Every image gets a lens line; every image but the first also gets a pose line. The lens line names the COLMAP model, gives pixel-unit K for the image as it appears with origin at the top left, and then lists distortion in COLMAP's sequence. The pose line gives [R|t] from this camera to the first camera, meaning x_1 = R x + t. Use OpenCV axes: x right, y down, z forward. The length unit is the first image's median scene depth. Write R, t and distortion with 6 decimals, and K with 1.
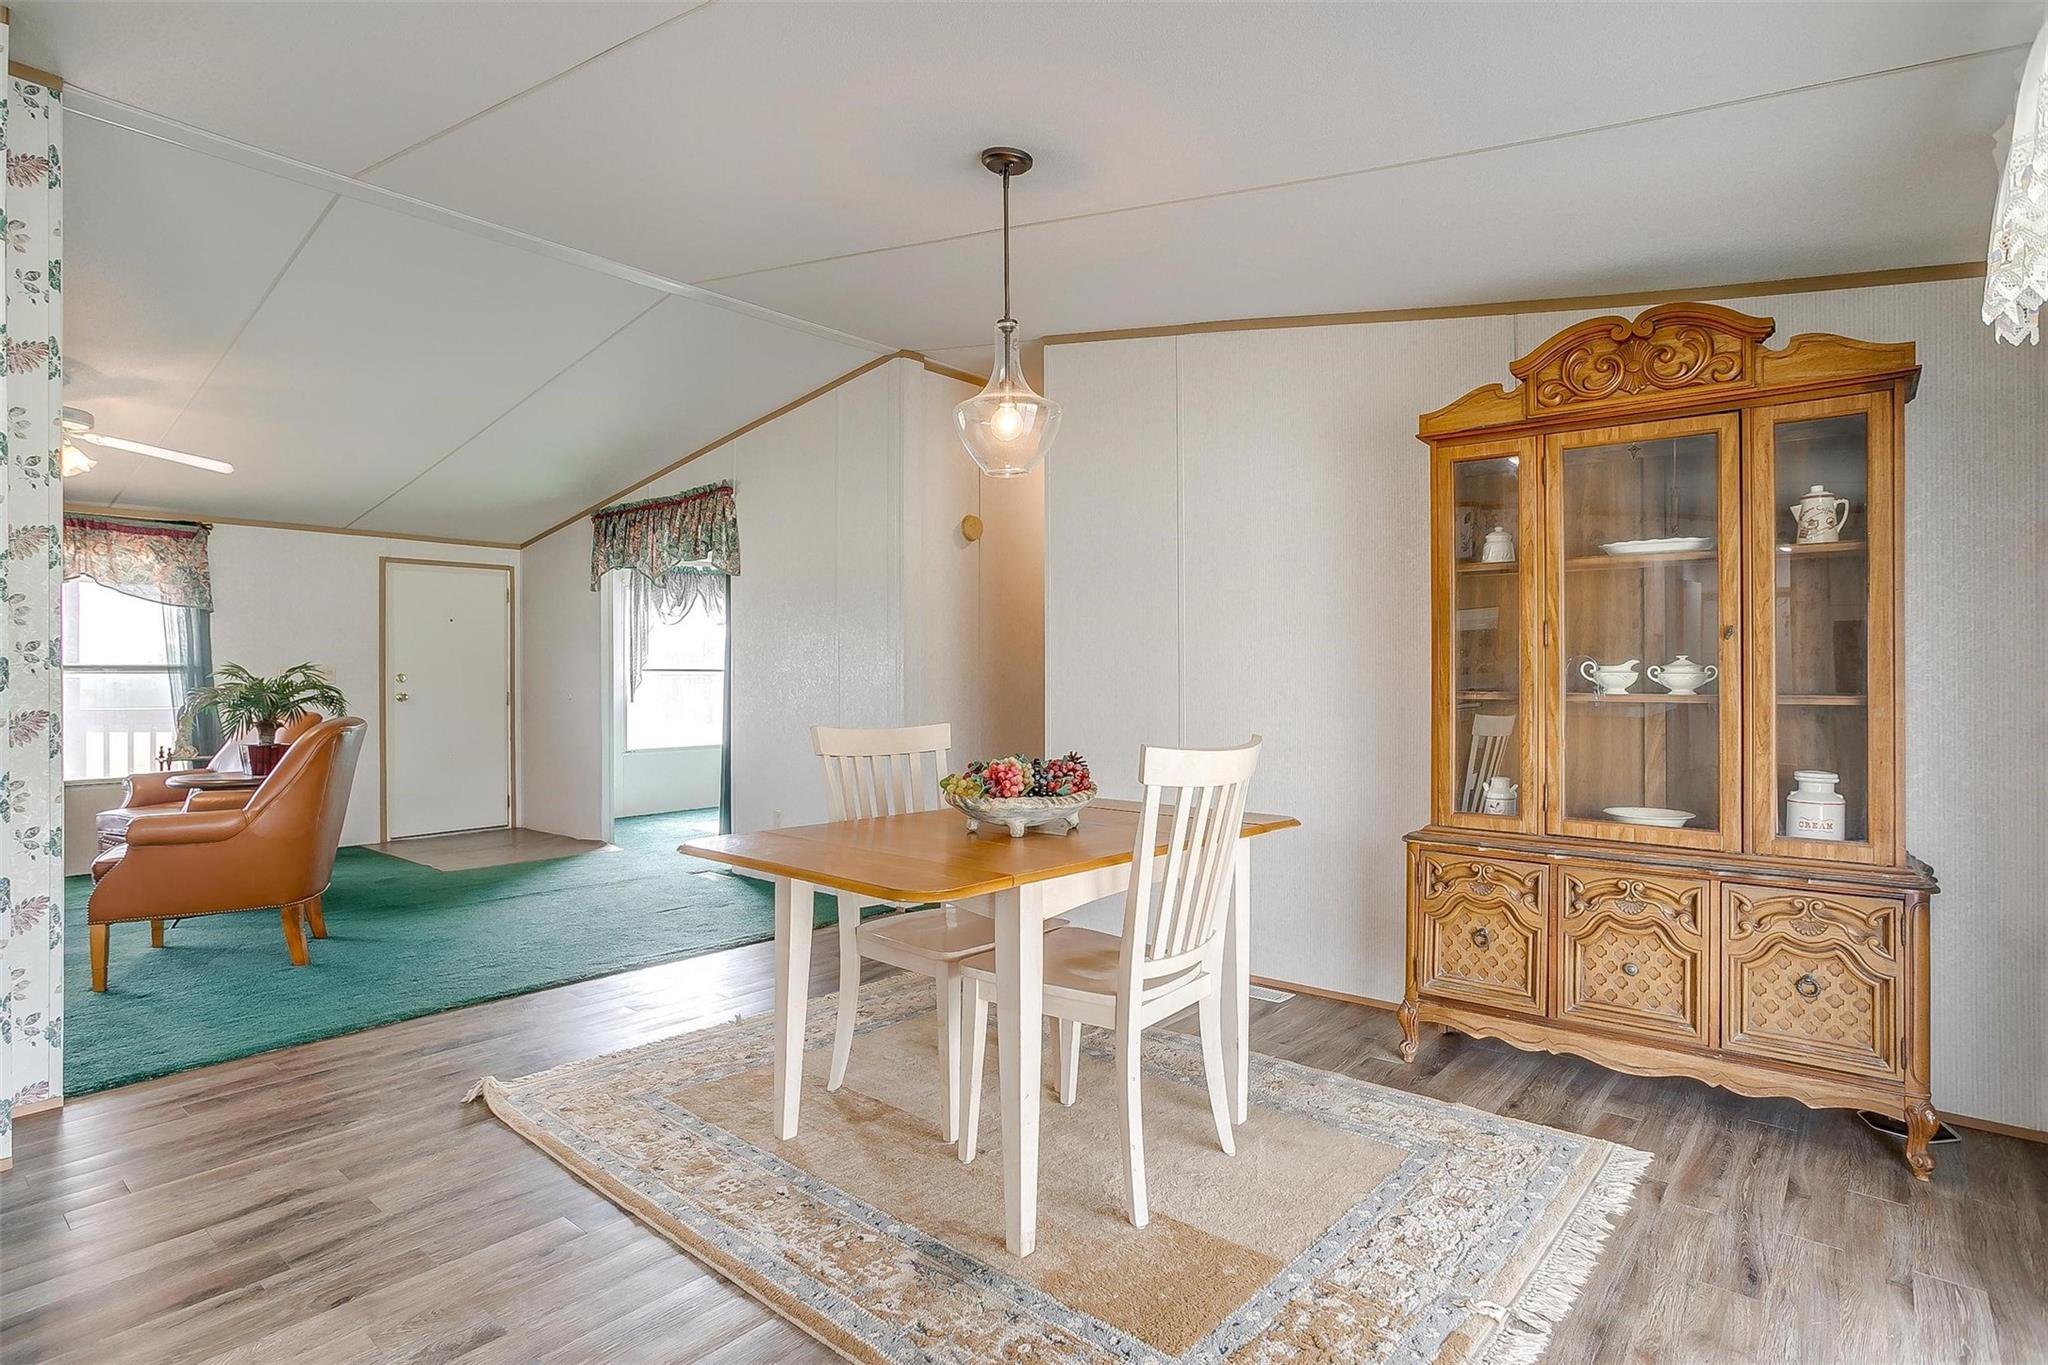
lens RADIAL K [[1010.6, 0, 991.7], [0, 1010.6, 672.8], [0, 0, 1]] dist [-0.060309, 0.033645]
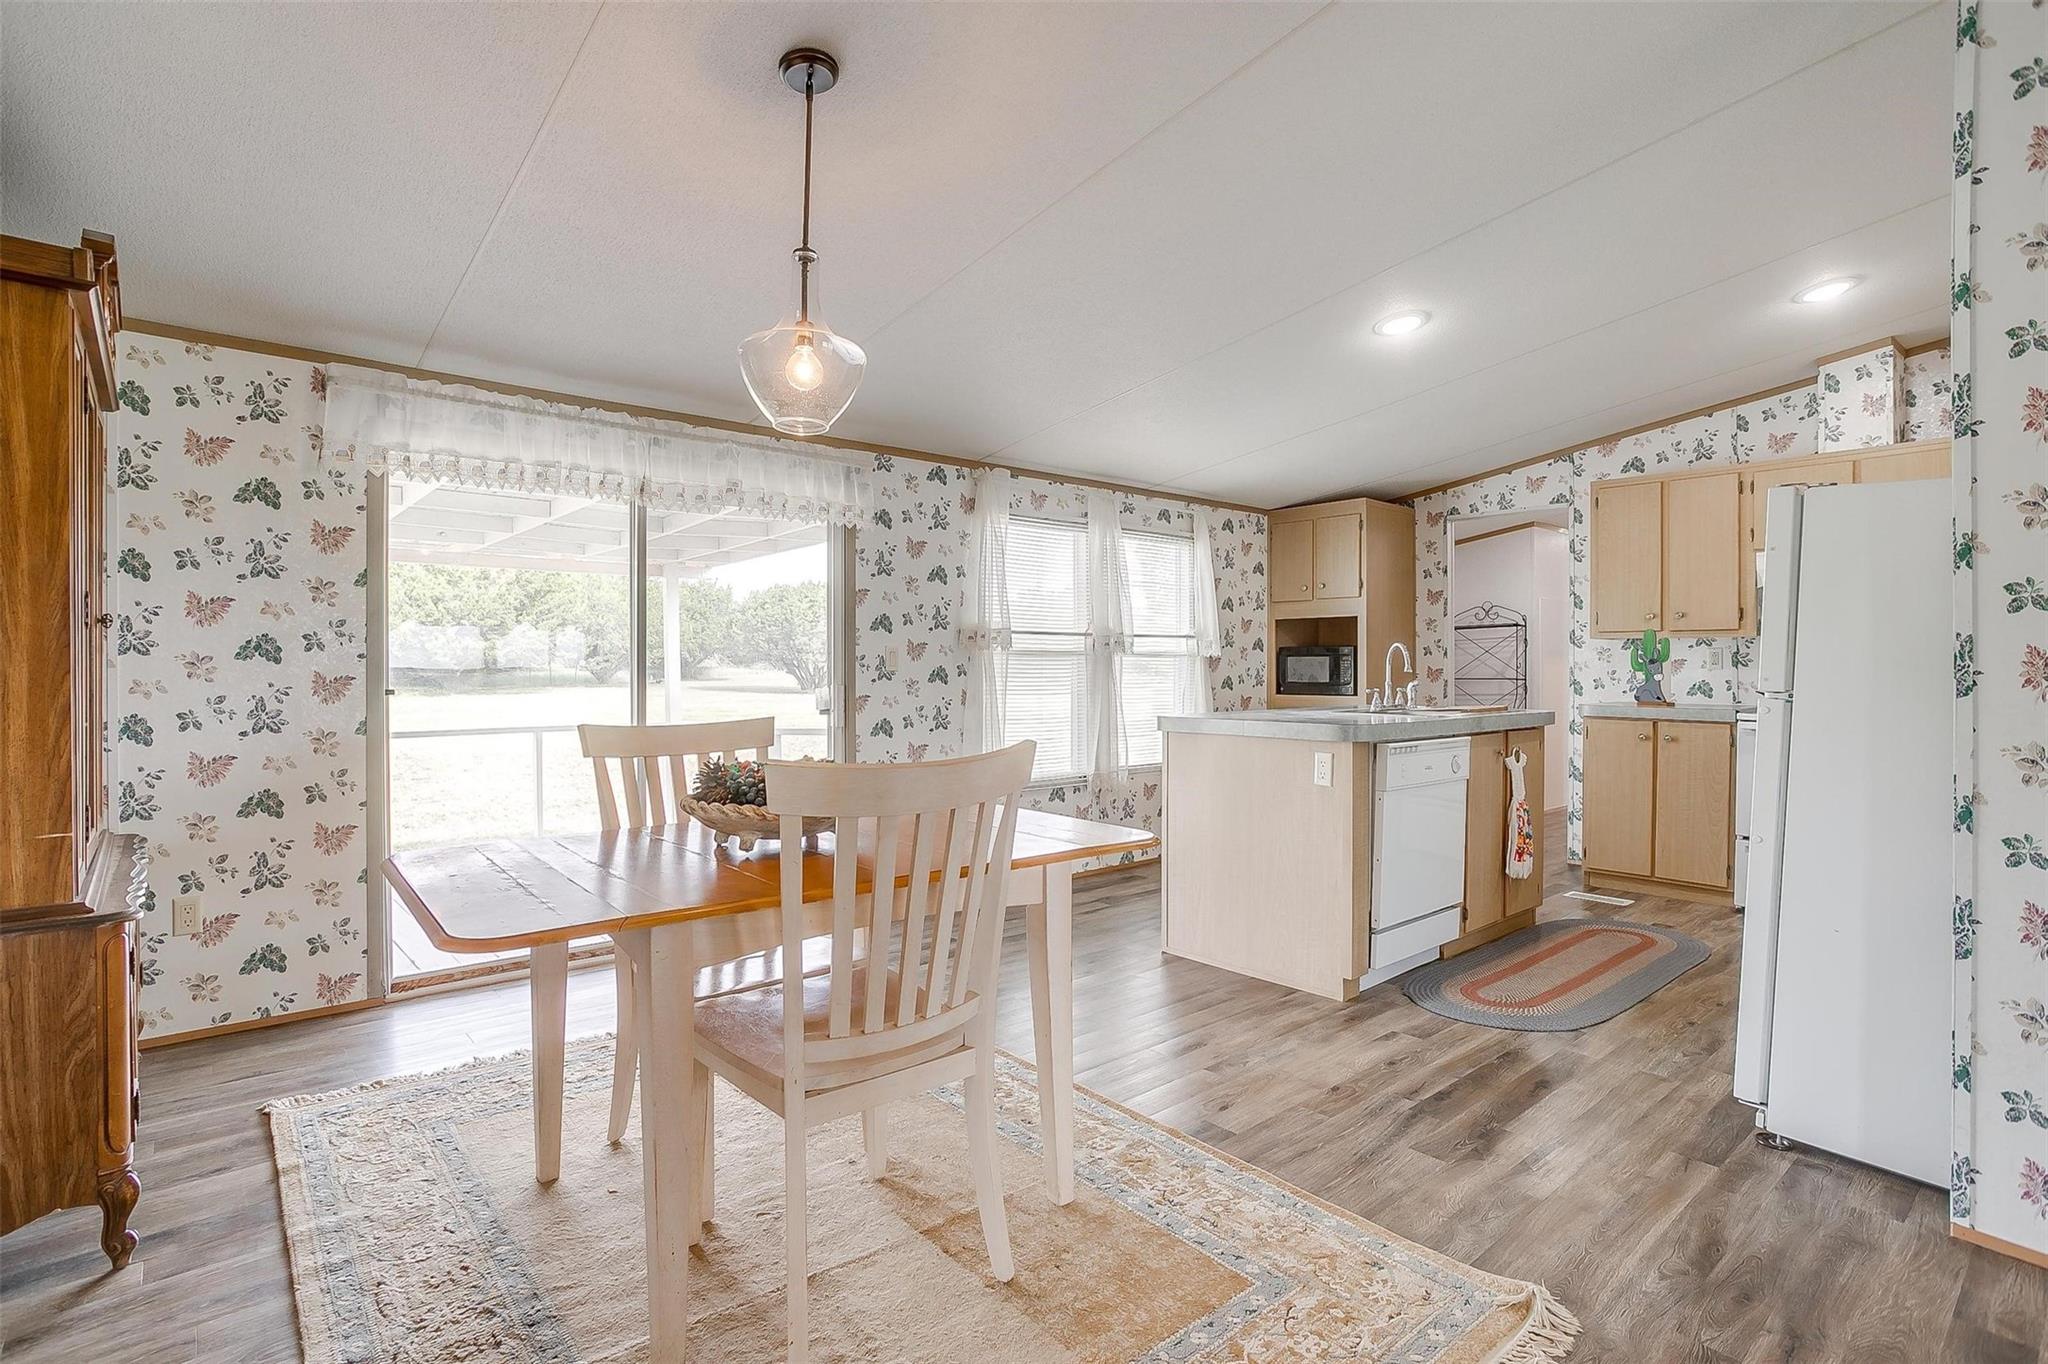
lens RADIAL K [[1003.3, 0, 1012.4], [0, 1003.3, 673.8], [0, 0, 1]] dist [-0.061812, 0.032100]
pose [[-0.988624, -0.000374, 0.150407, -0.120330], [0.000240, 0.999992, 0.004068, 0.003065], [-0.150407, 0.004058, -0.988616, 0.754143]]
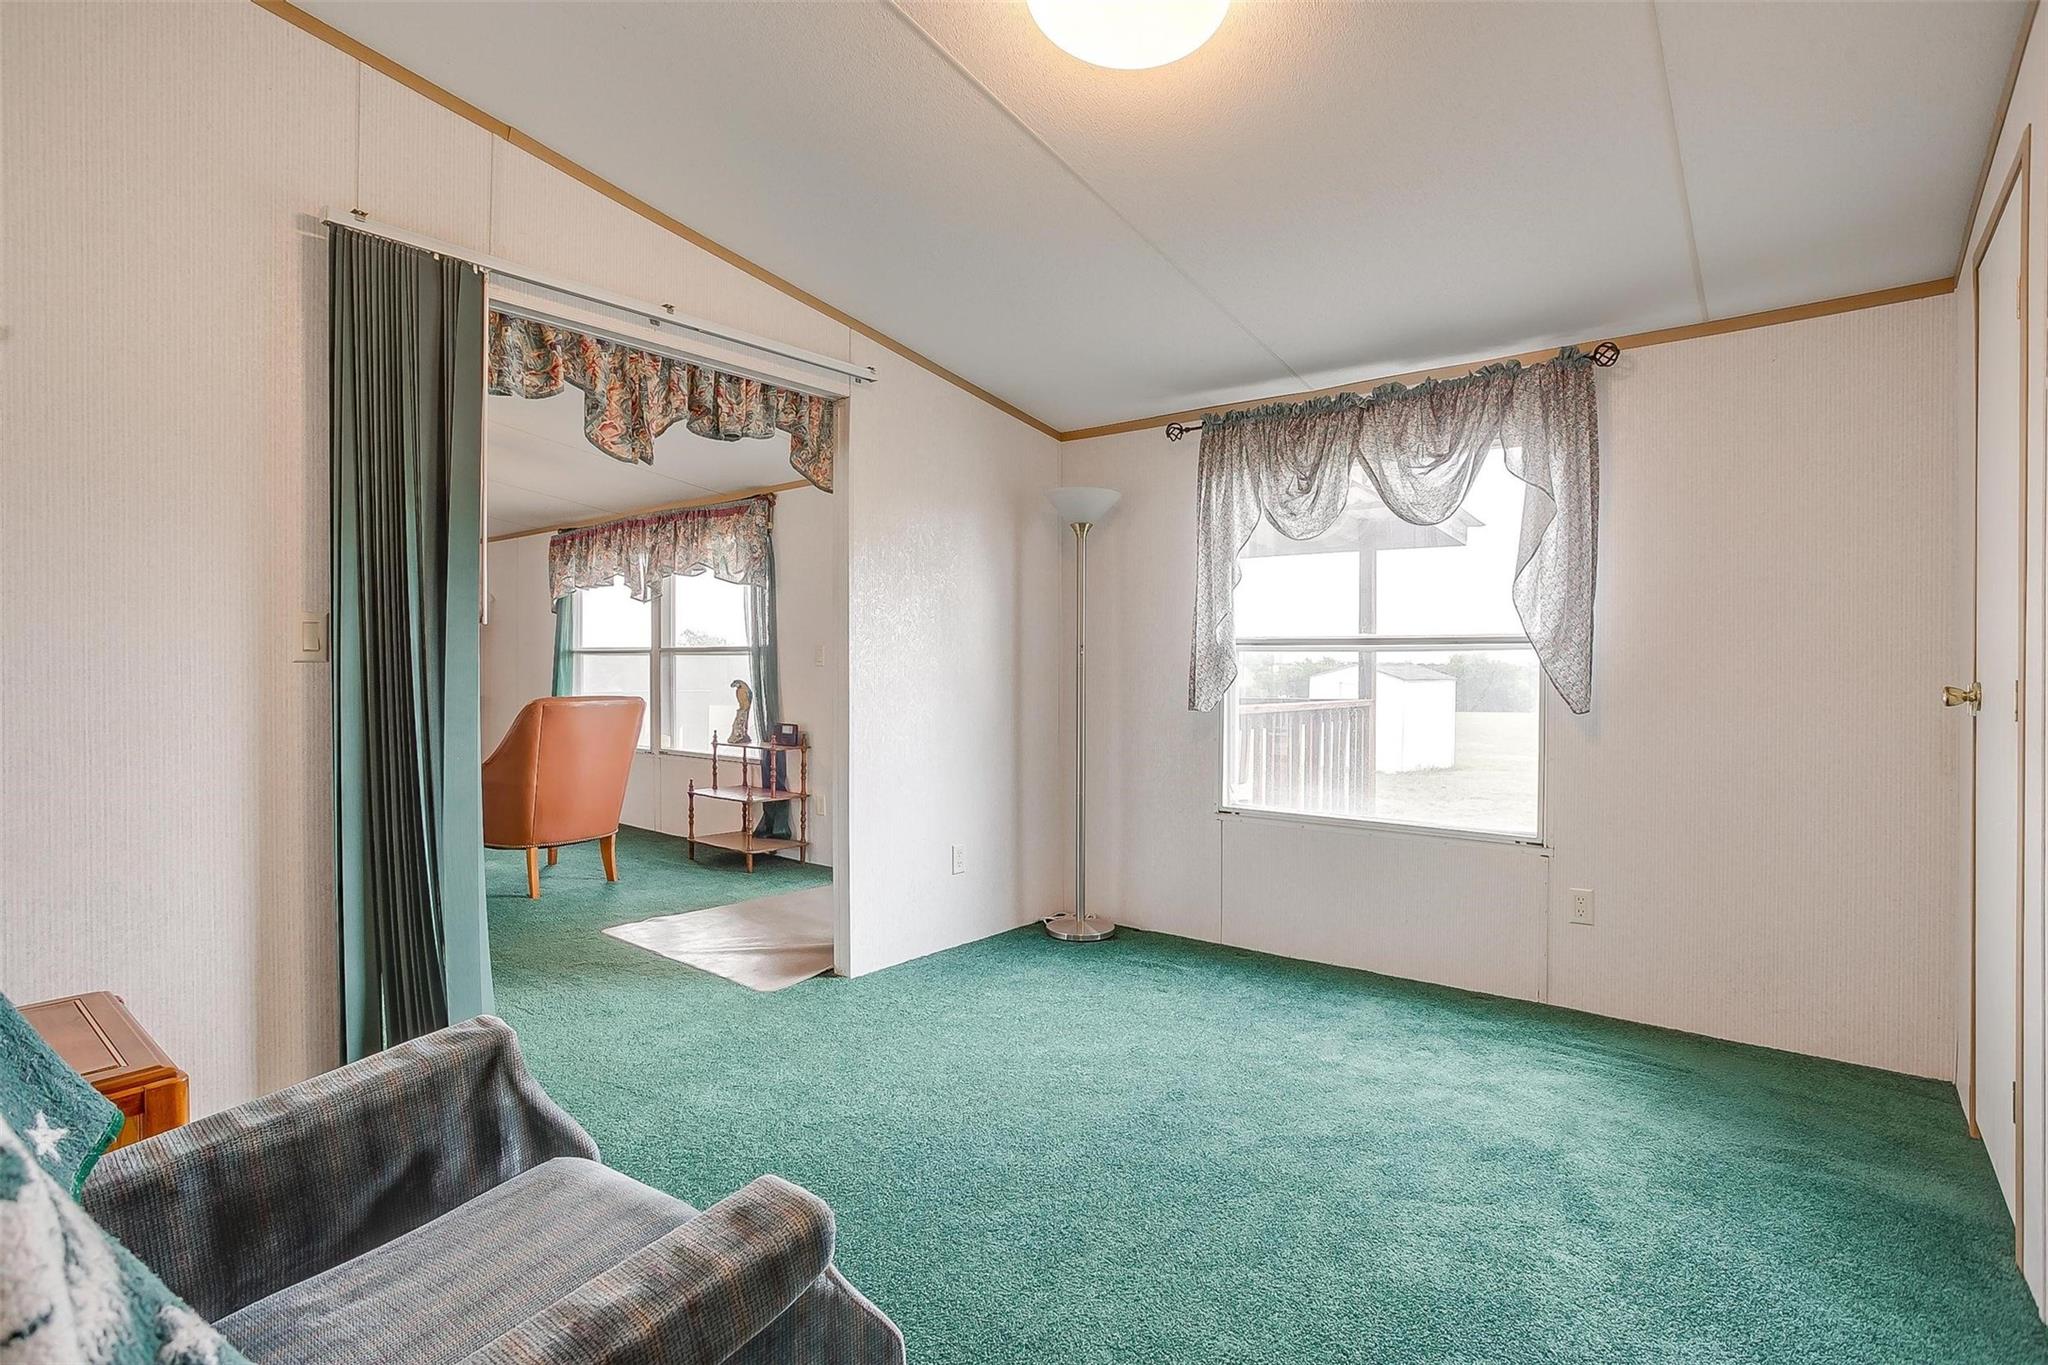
lens RADIAL K [[1010.6, 0, 991.7], [0, 1010.6, 672.8], [0, 0, 1]] dist [-0.060309, 0.033645]
pose [[0.010816, 0.006979, -0.999917, 0.165855], [-0.001179, 0.999975, 0.006966, 0.011798], [0.999941, 0.001104, 0.010824, 1.248703]]
